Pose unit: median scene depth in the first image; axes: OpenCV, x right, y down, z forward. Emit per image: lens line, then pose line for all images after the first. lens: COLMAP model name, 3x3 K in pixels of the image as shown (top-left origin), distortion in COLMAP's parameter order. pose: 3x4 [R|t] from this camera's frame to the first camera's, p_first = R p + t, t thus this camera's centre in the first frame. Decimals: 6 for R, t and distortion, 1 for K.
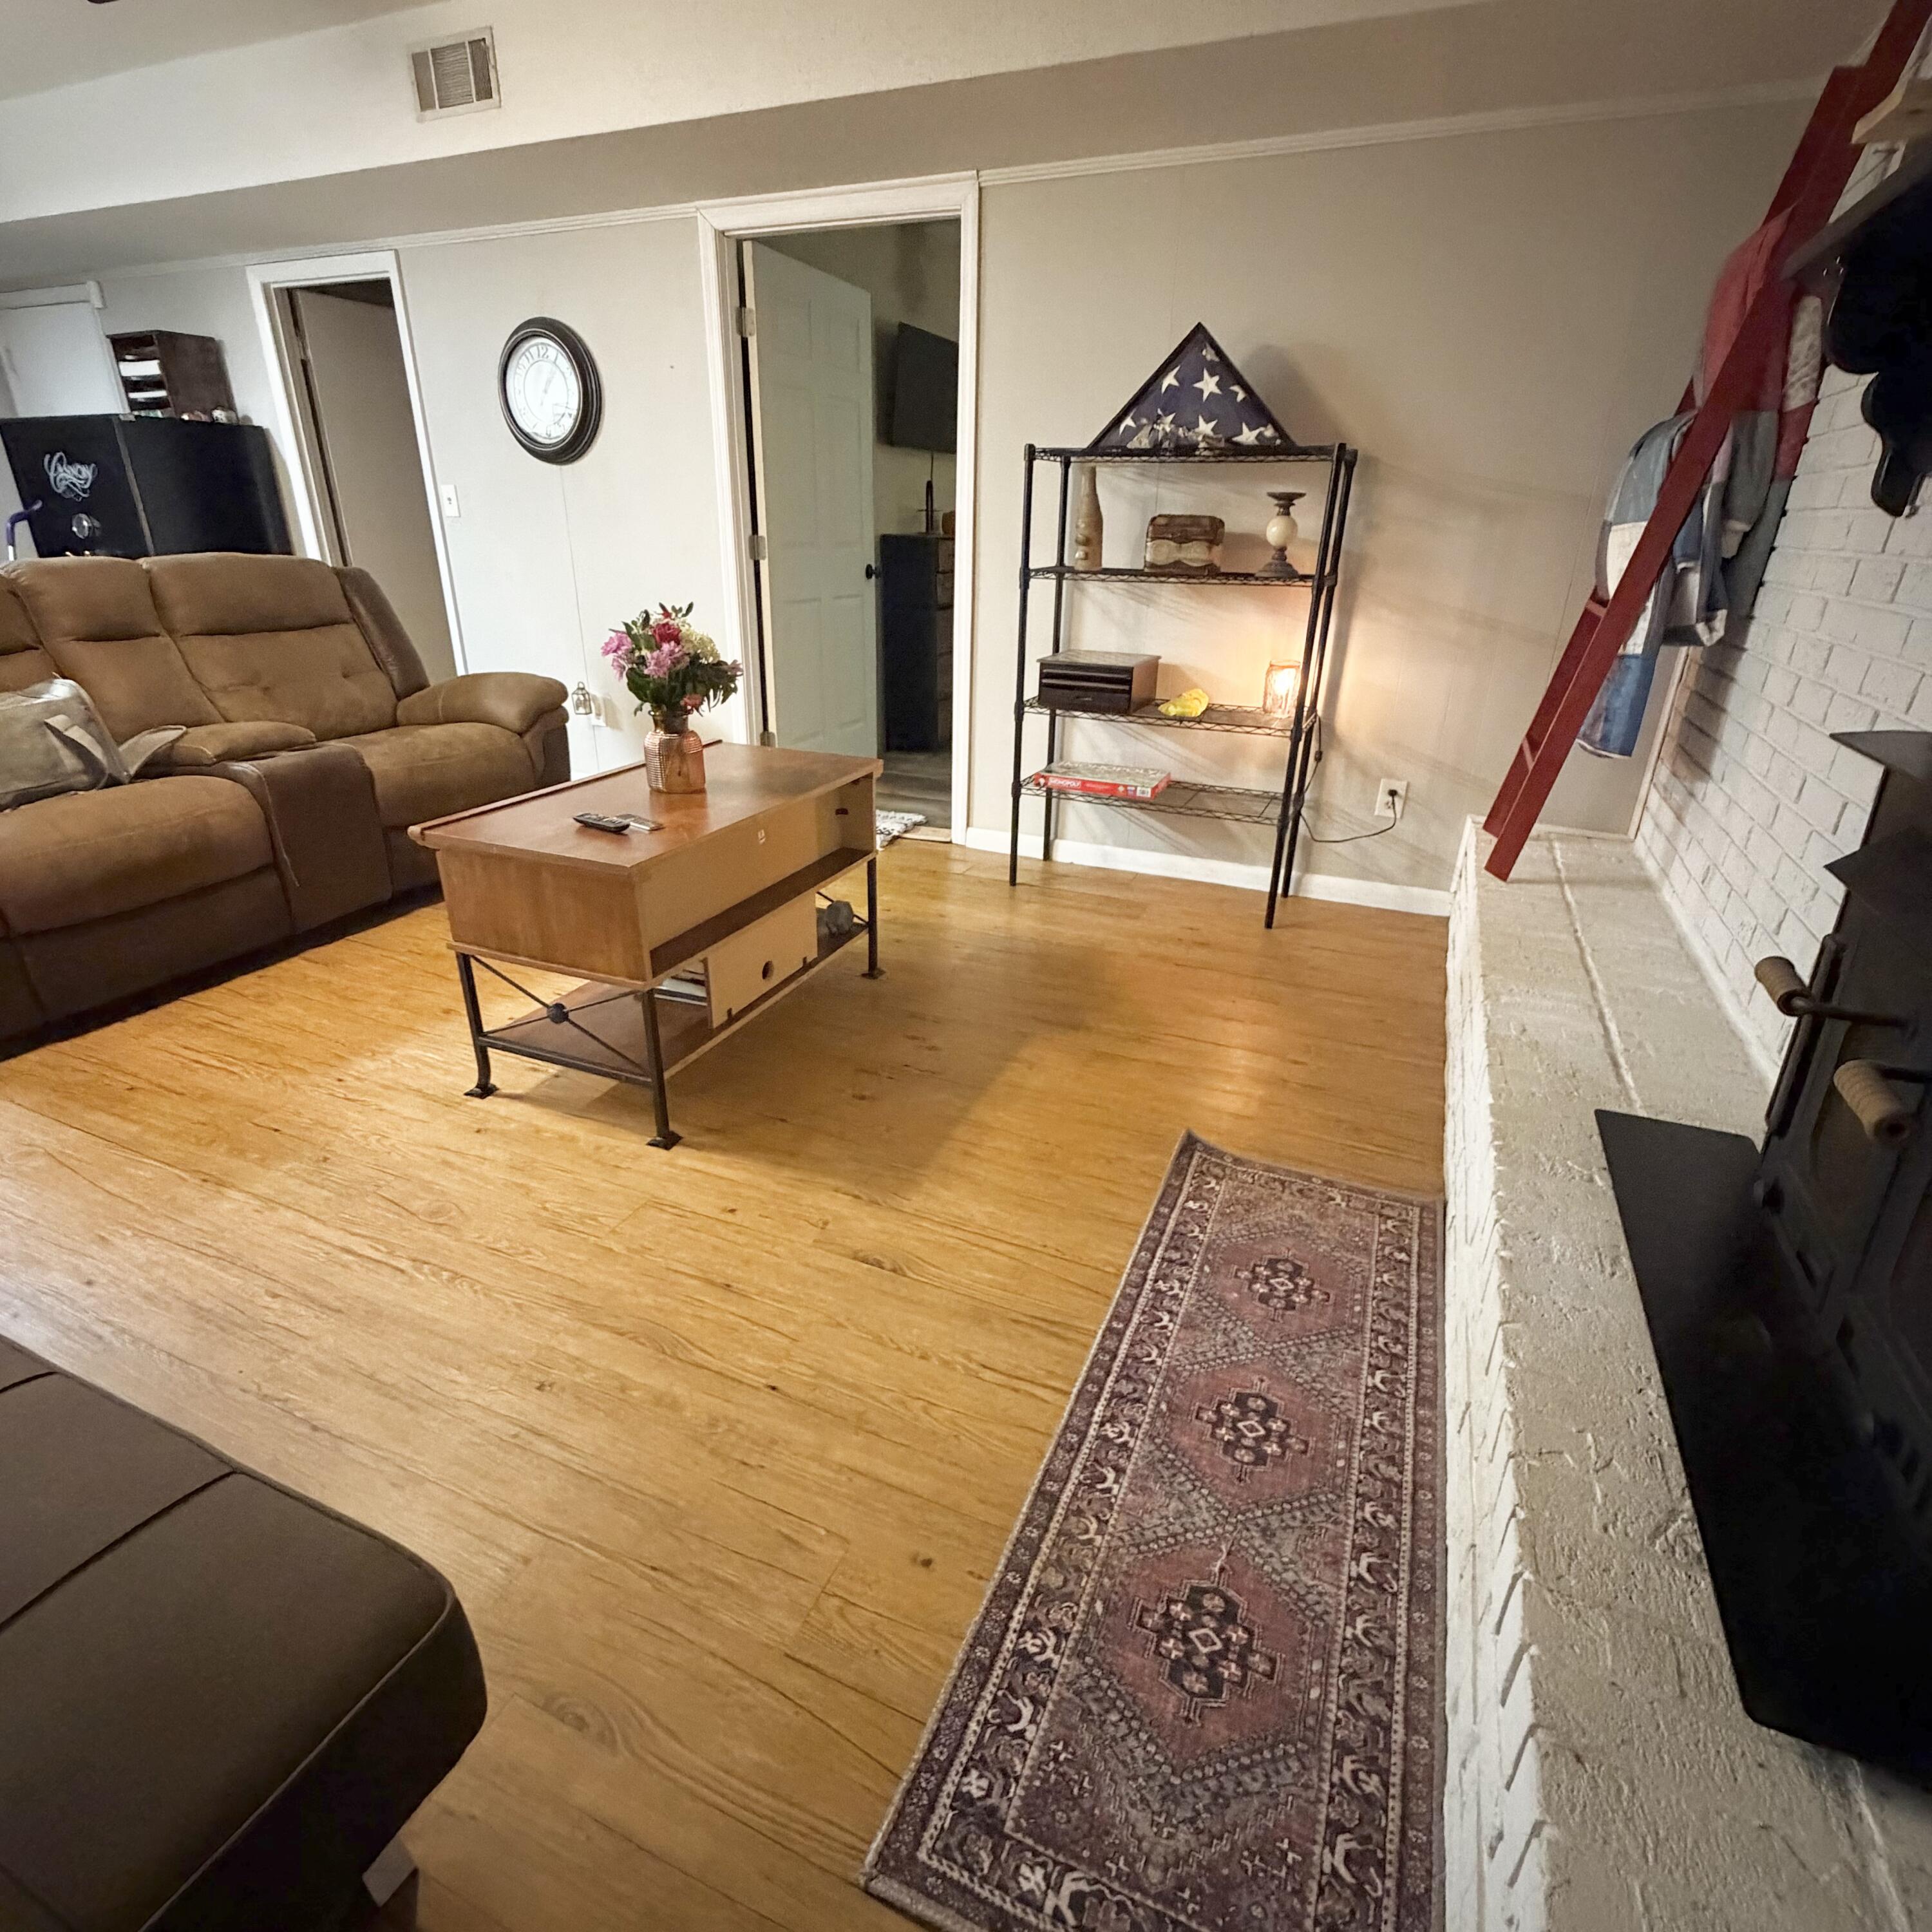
lens RADIAL K [[1028.6, 0, 968.5], [0, 1028.6, 955.3], [0, 0, 1]] dist [0.004010, -0.000101]
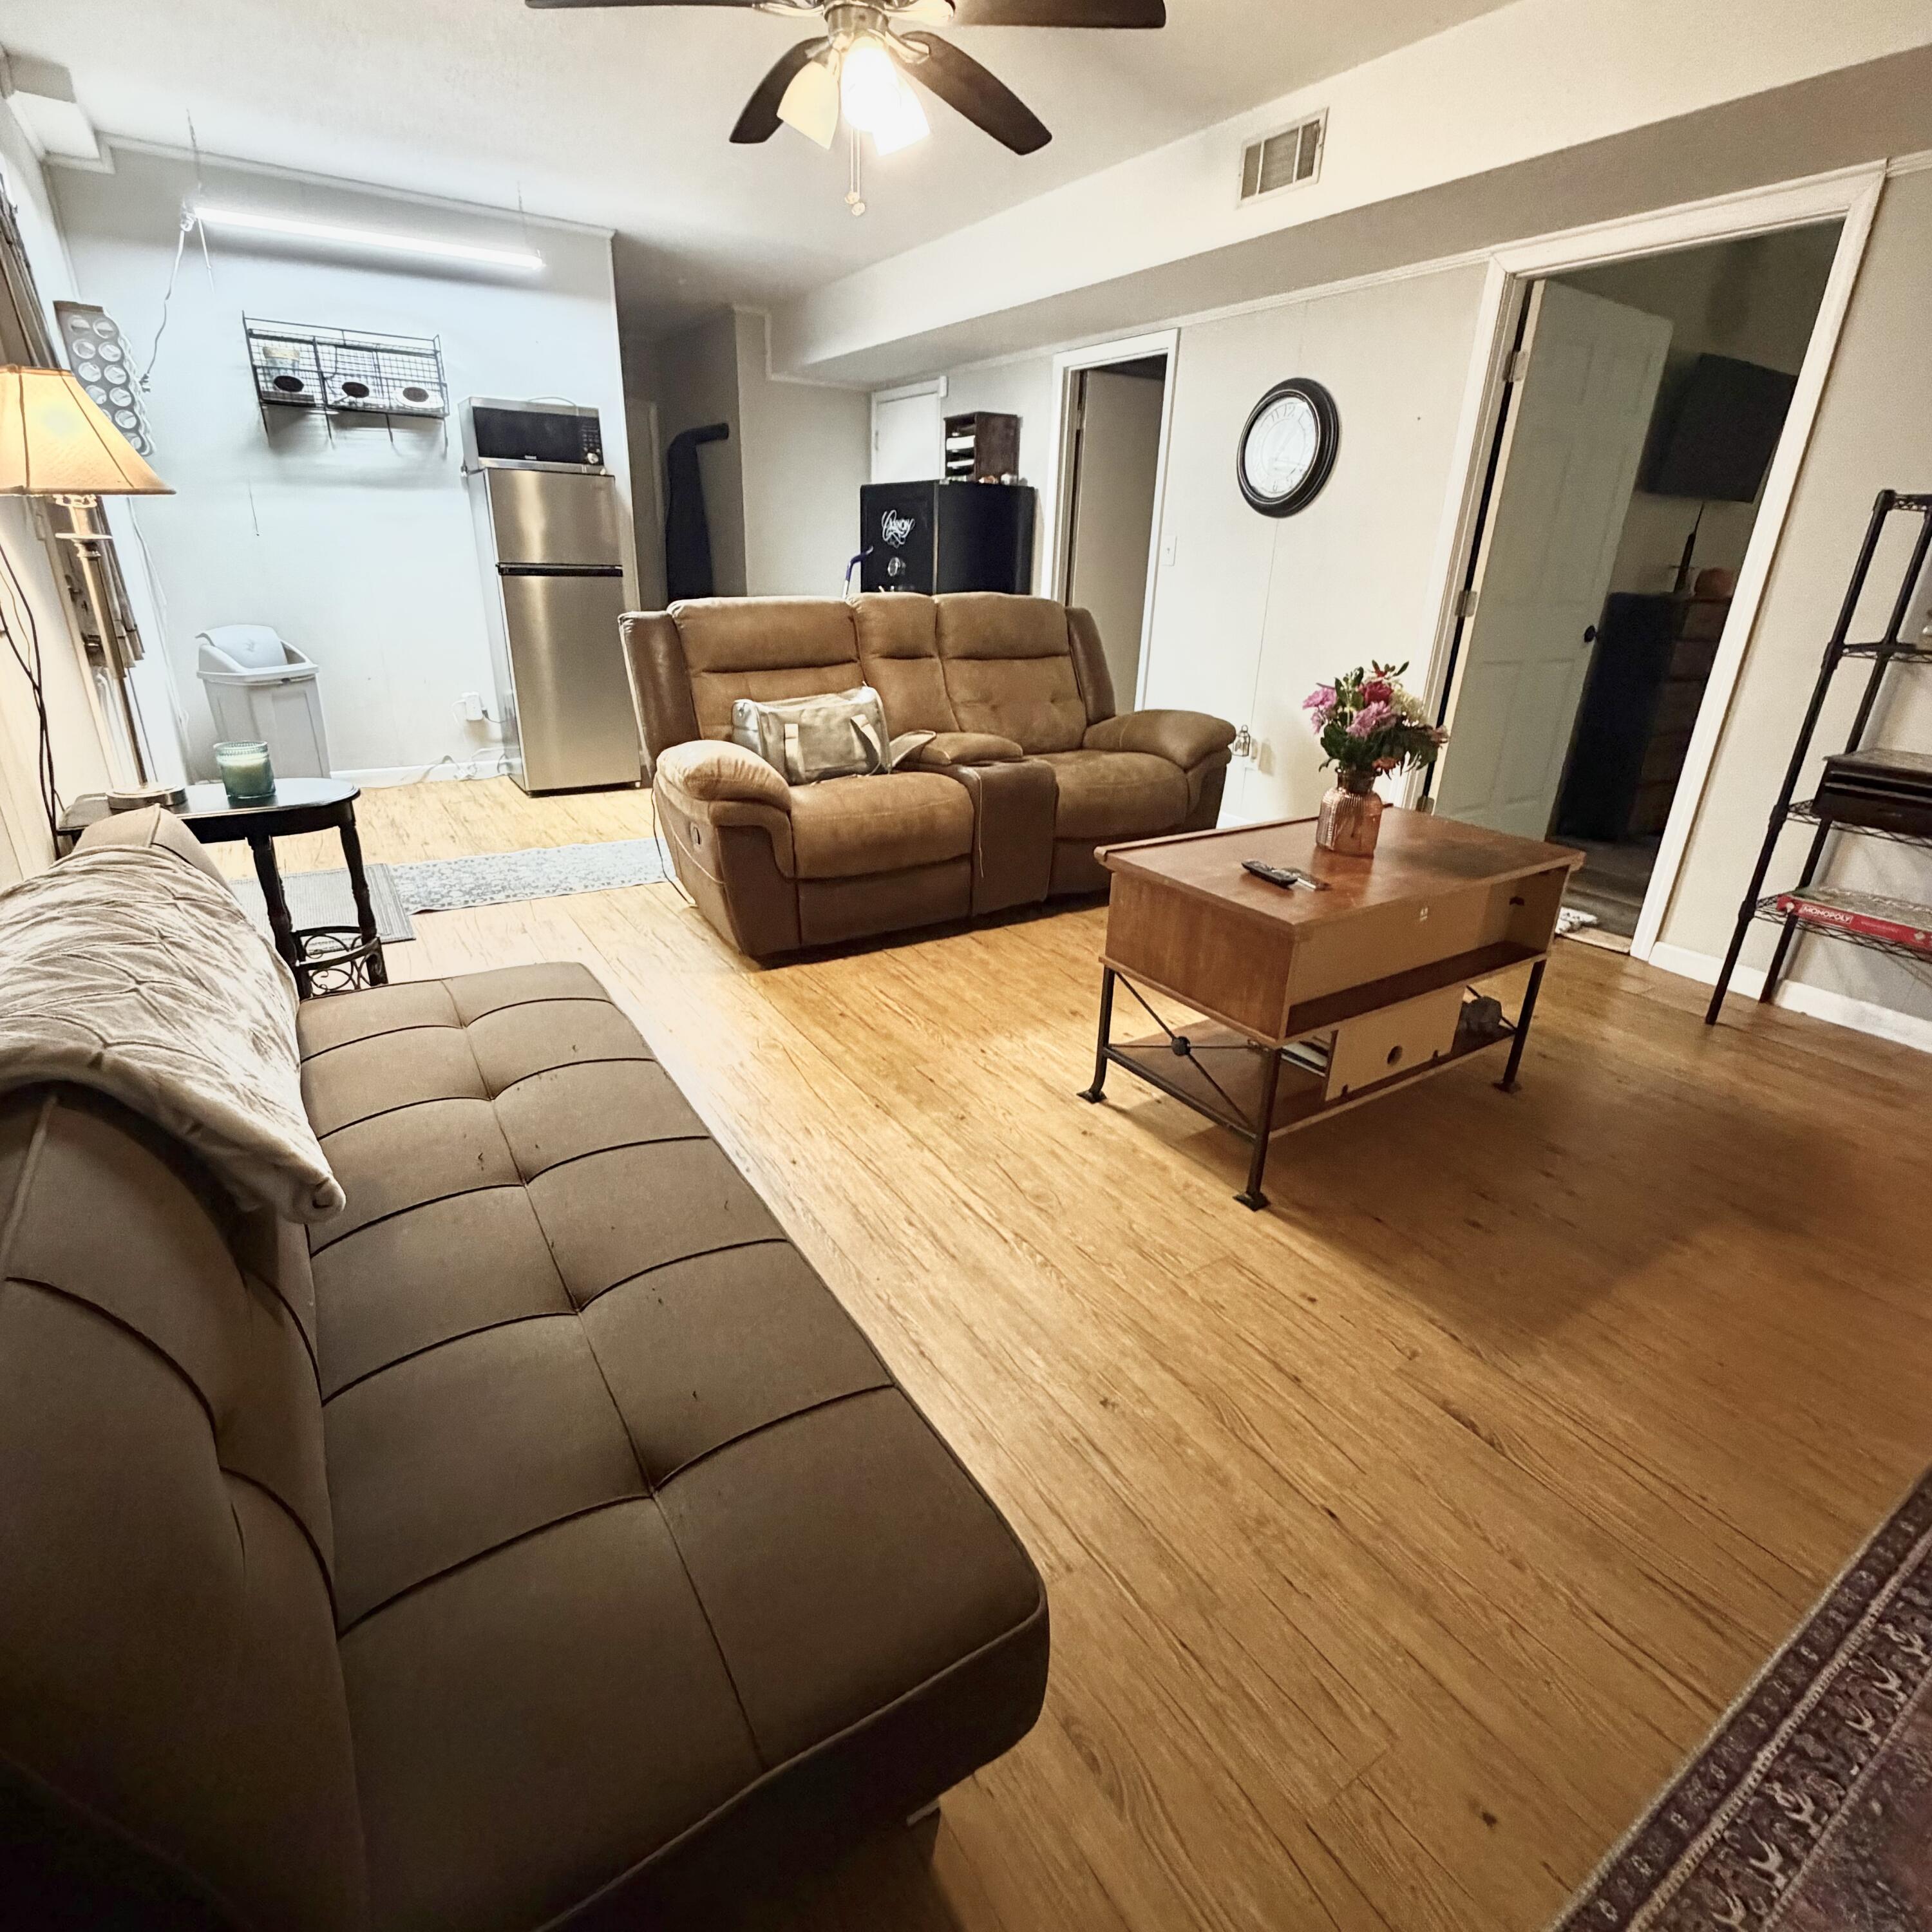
lens RADIAL K [[1028.6, 0, 968.5], [0, 1028.6, 955.3], [0, 0, 1]] dist [0.004010, -0.000101]
pose [[0.833731, 0.213274, -0.509319, -0.056822], [-0.232863, 0.972164, 0.025902, -0.007052], [0.500666, 0.097006, 0.860188, 0.000295]]
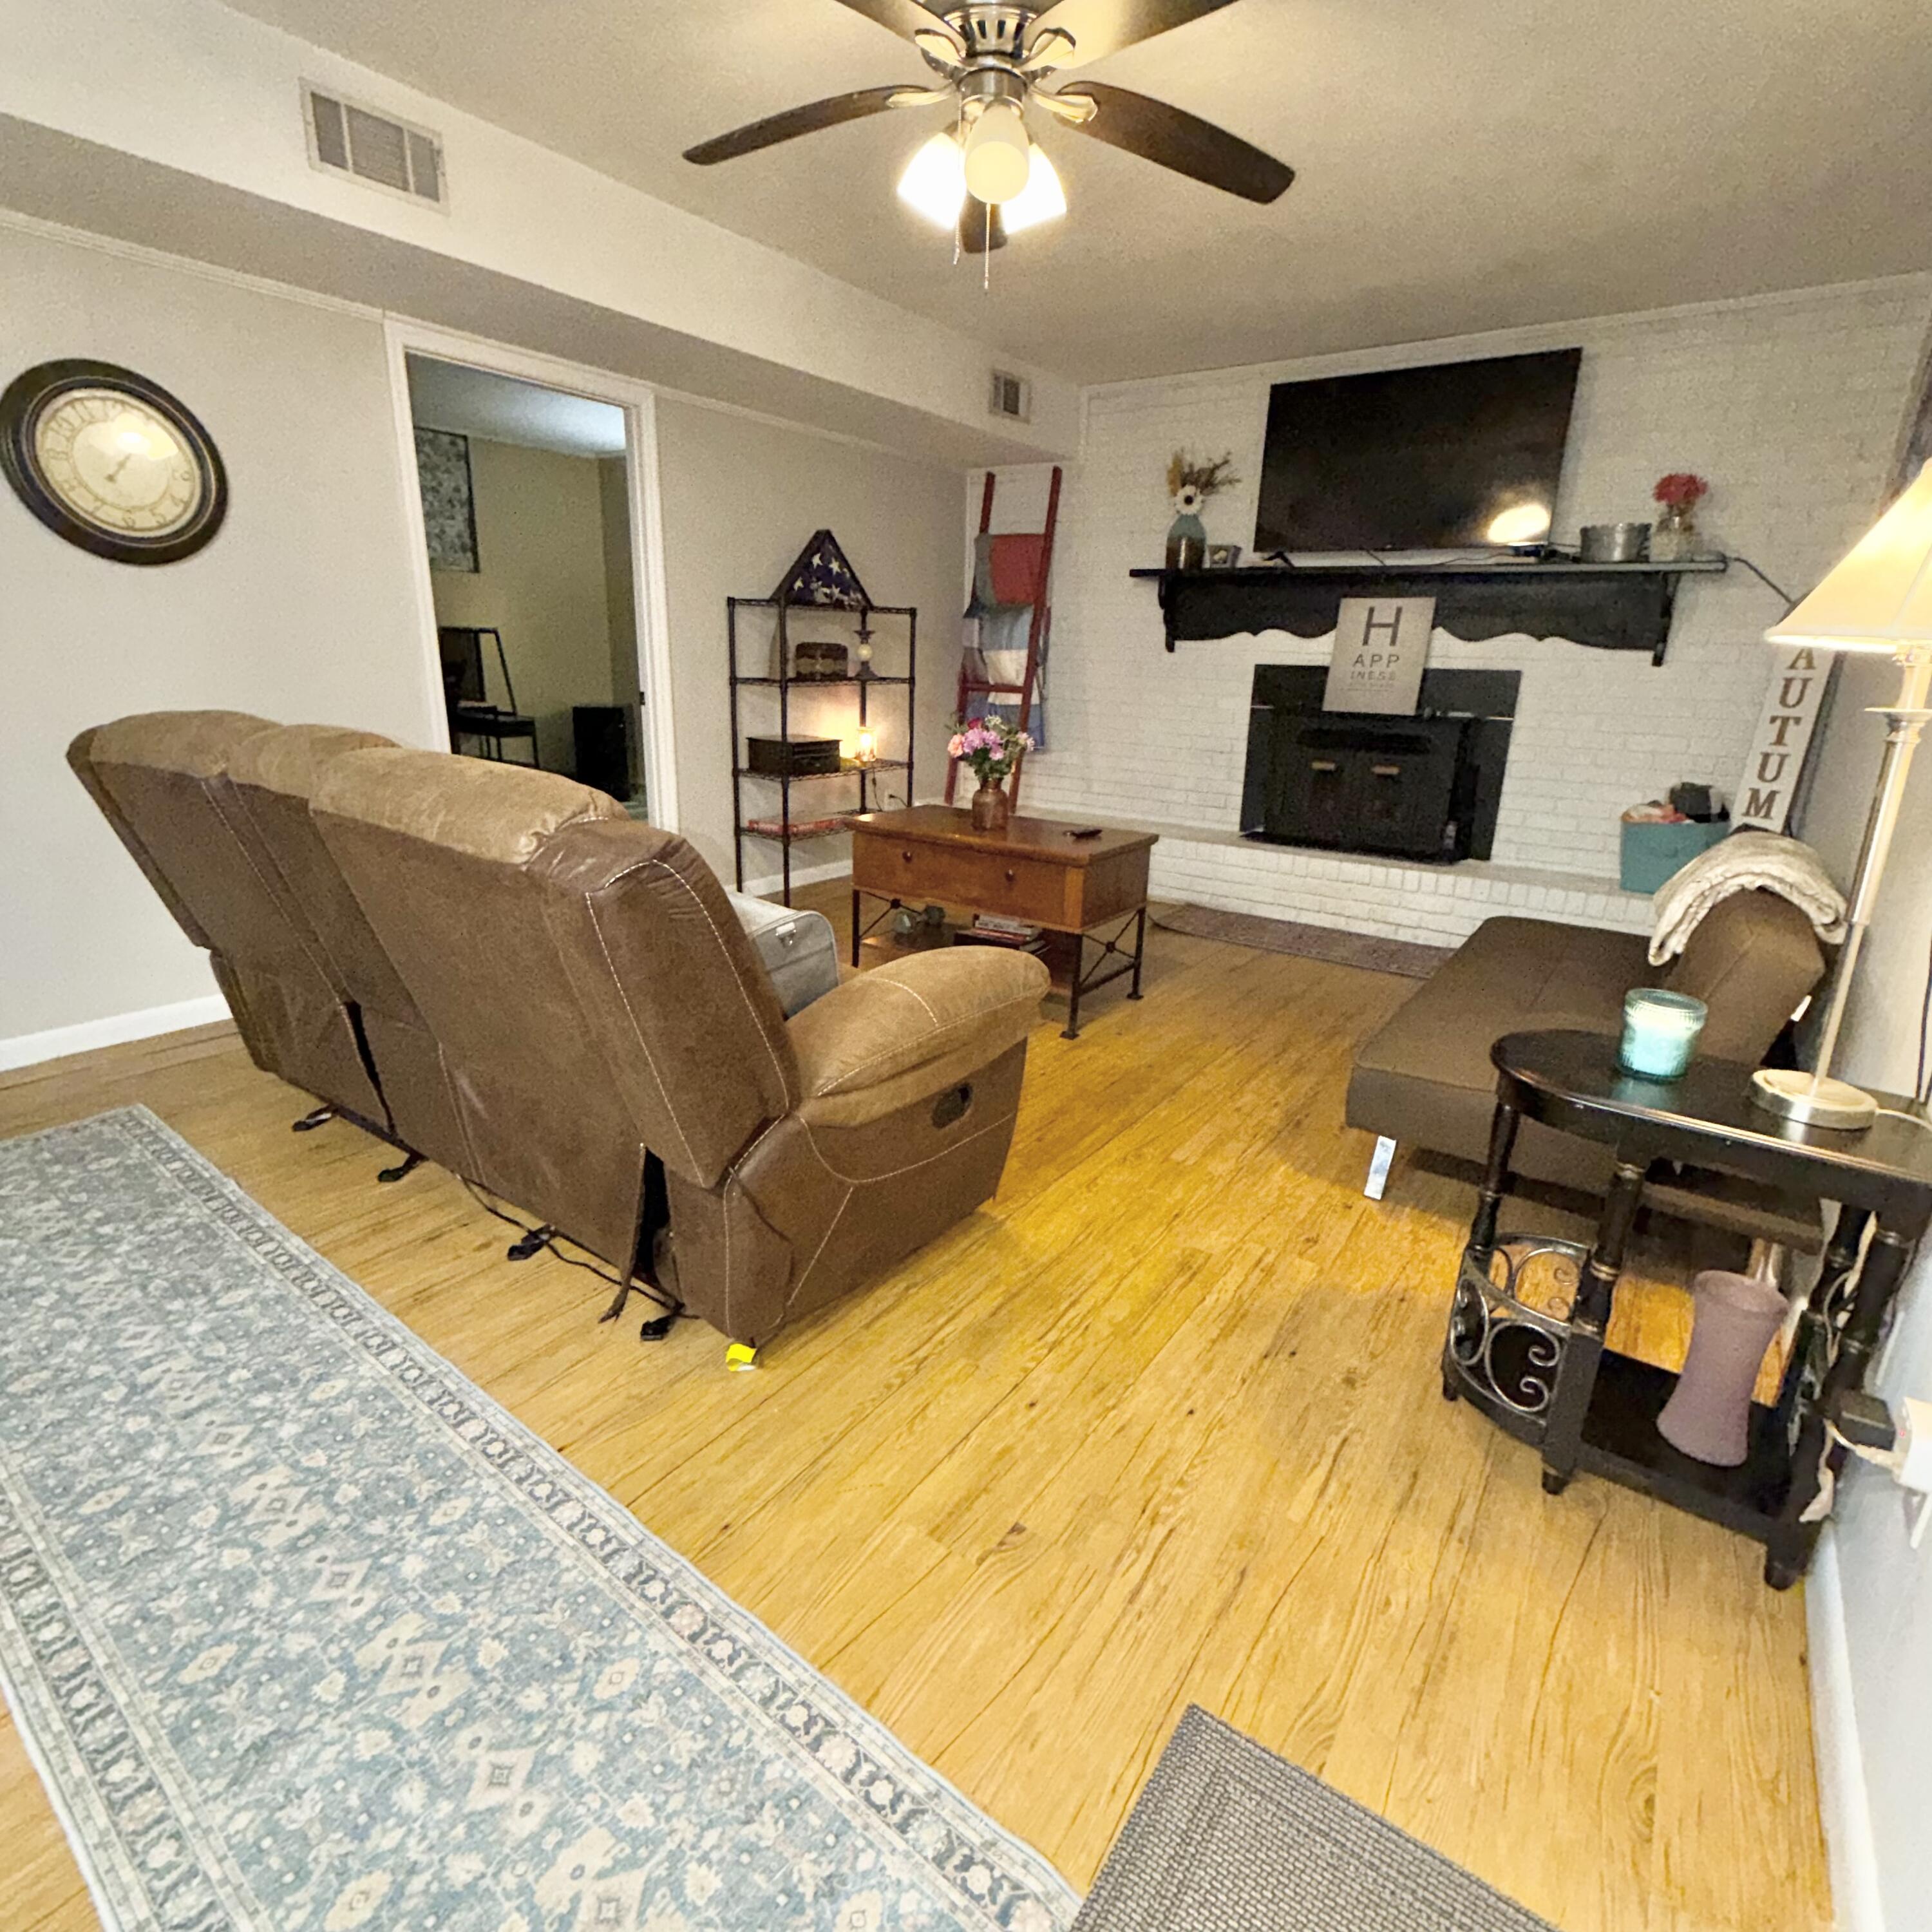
lens RADIAL K [[1028.6, 0, 968.5], [0, 1028.6, 955.3], [0, 0, 1]] dist [0.004010, -0.000101]
pose [[0.204090, -0.291730, 0.934474, -1.617302], [0.363019, 0.909061, 0.204513, -0.284960], [-0.909156, 0.297493, 0.291433, 0.587499]]
